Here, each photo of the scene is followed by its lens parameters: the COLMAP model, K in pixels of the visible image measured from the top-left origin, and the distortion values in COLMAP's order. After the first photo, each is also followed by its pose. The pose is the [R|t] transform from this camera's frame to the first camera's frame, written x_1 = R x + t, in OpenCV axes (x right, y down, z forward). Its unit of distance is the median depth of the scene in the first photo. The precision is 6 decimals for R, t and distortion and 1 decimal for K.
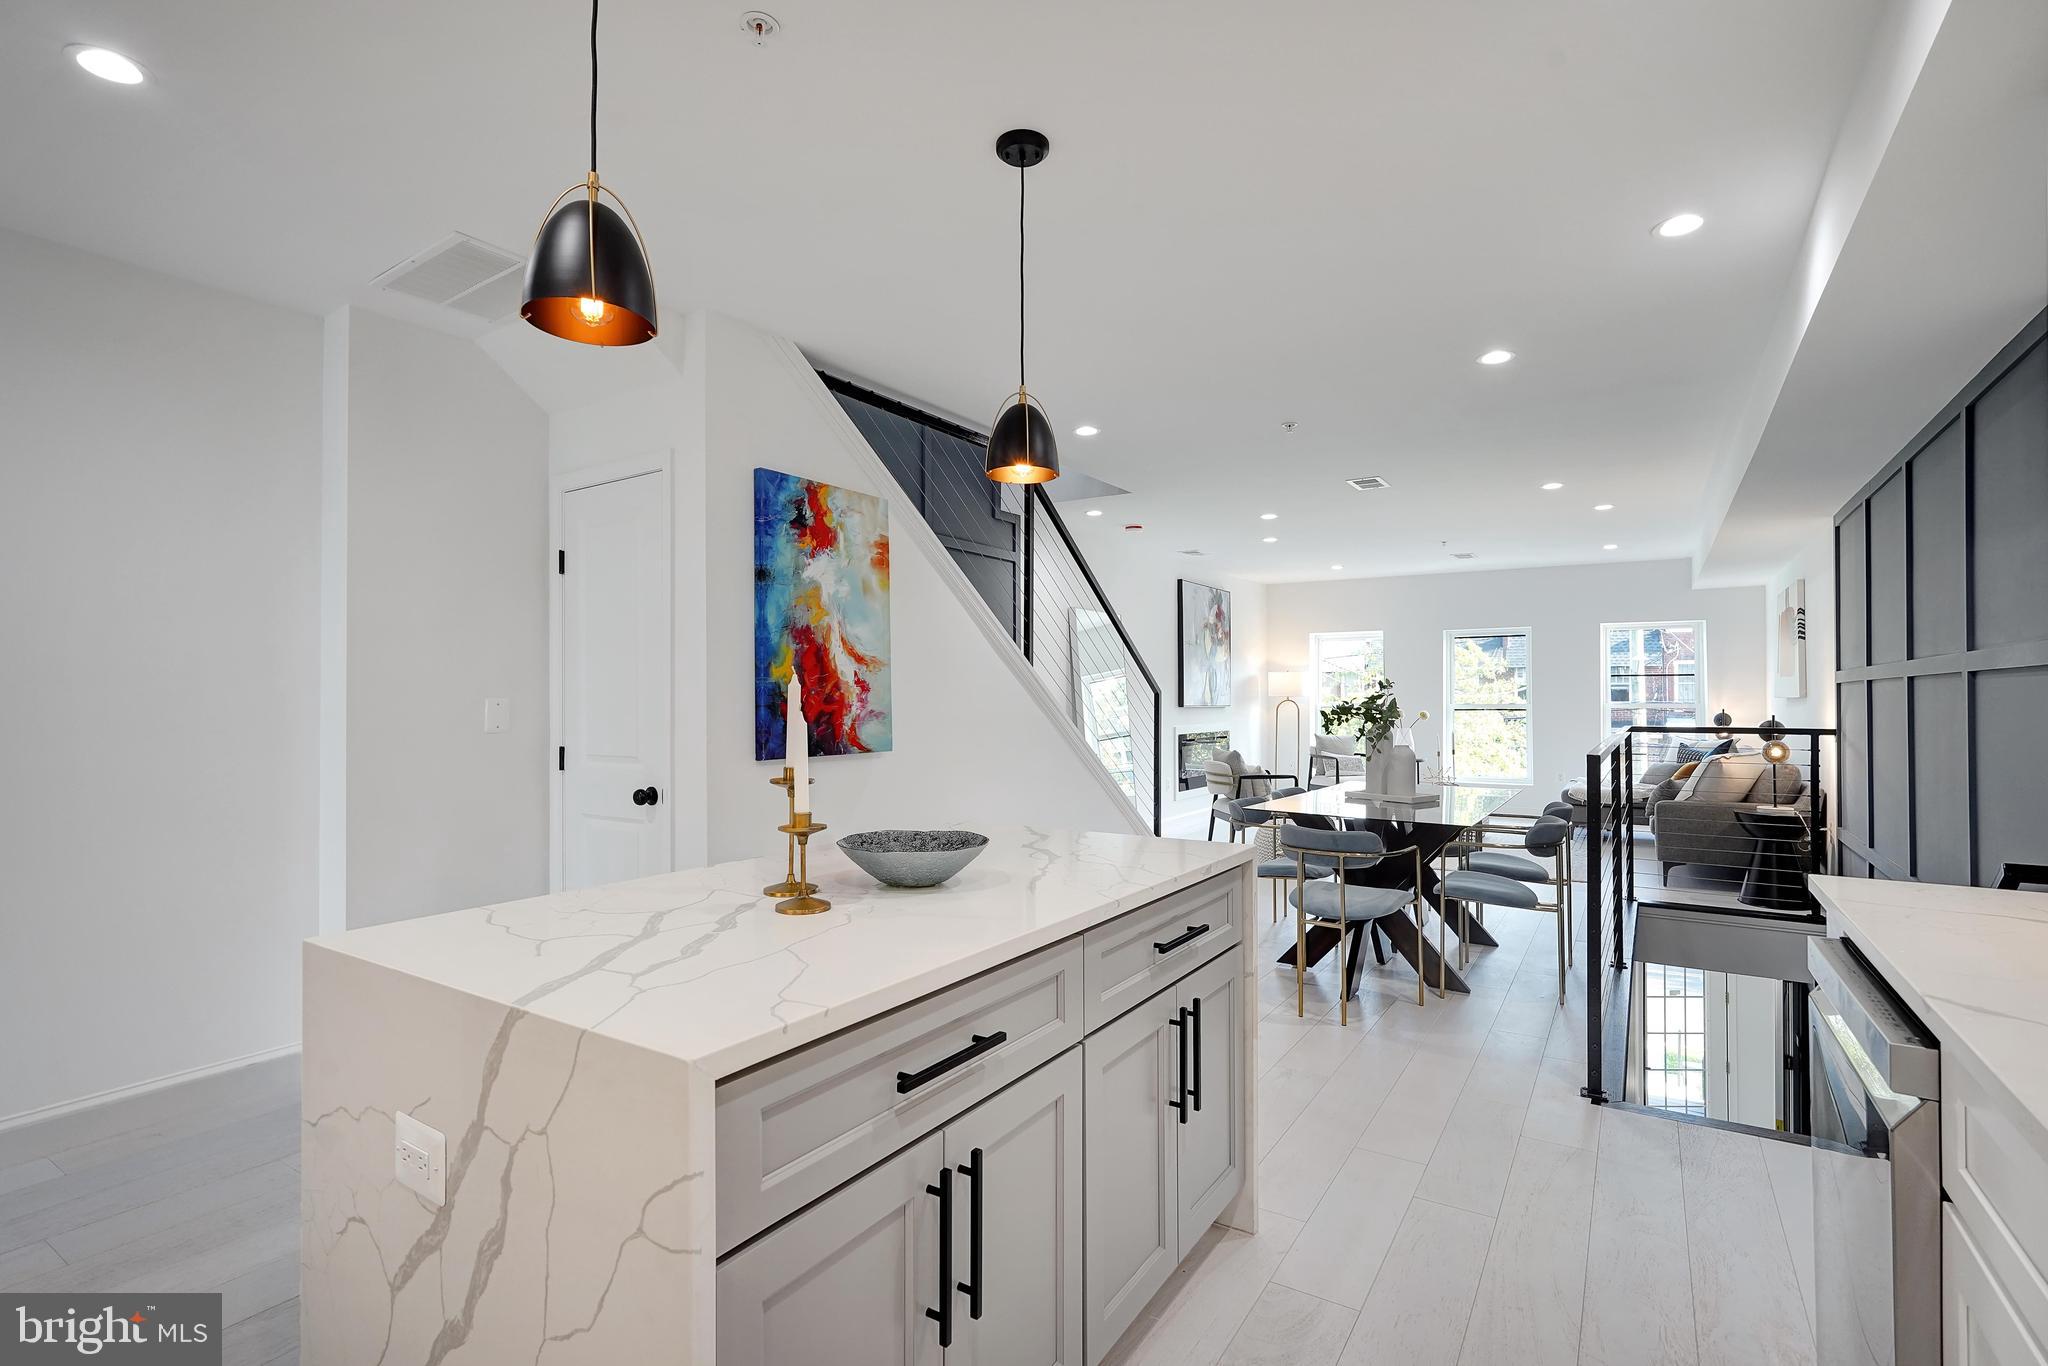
lens RADIAL K [[951.3, 0, 1018.2], [0, 951.3, 691.9], [0, 0, 1]] dist [-0.002175, 0.000350]
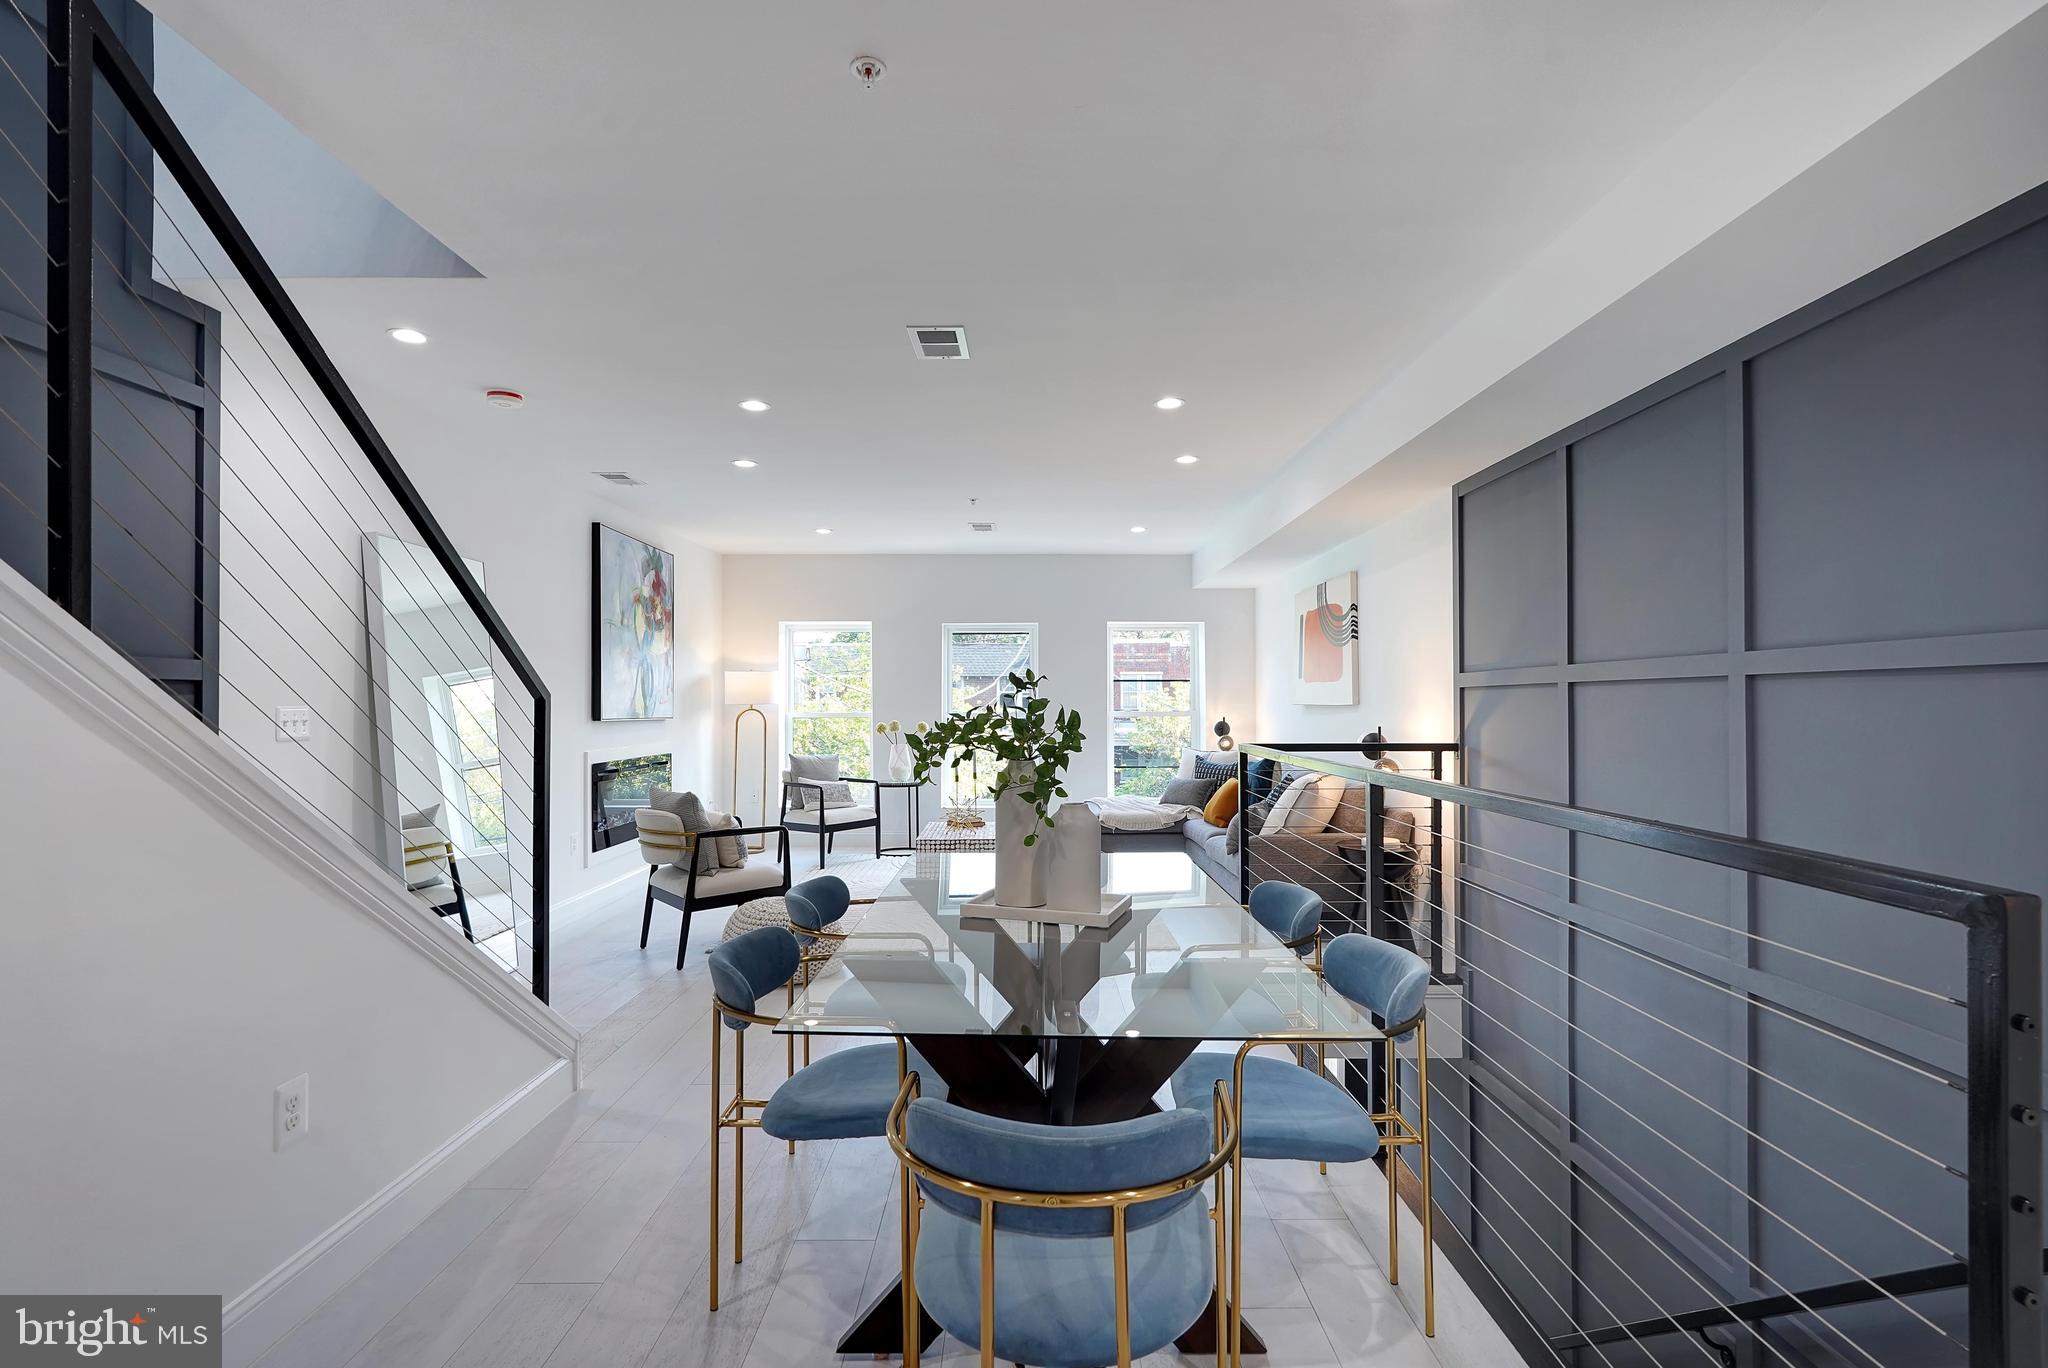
lens RADIAL K [[951.3, 0, 1018.2], [0, 951.3, 692.9], [0, 0, 1]] dist [-0.002175, 0.000350]
pose [[0.834867, 0.005741, 0.550421, 0.055909], [-0.001965, 0.999970, -0.007450, 0.001316], [-0.550448, 0.005138, 0.834854, 0.309895]]
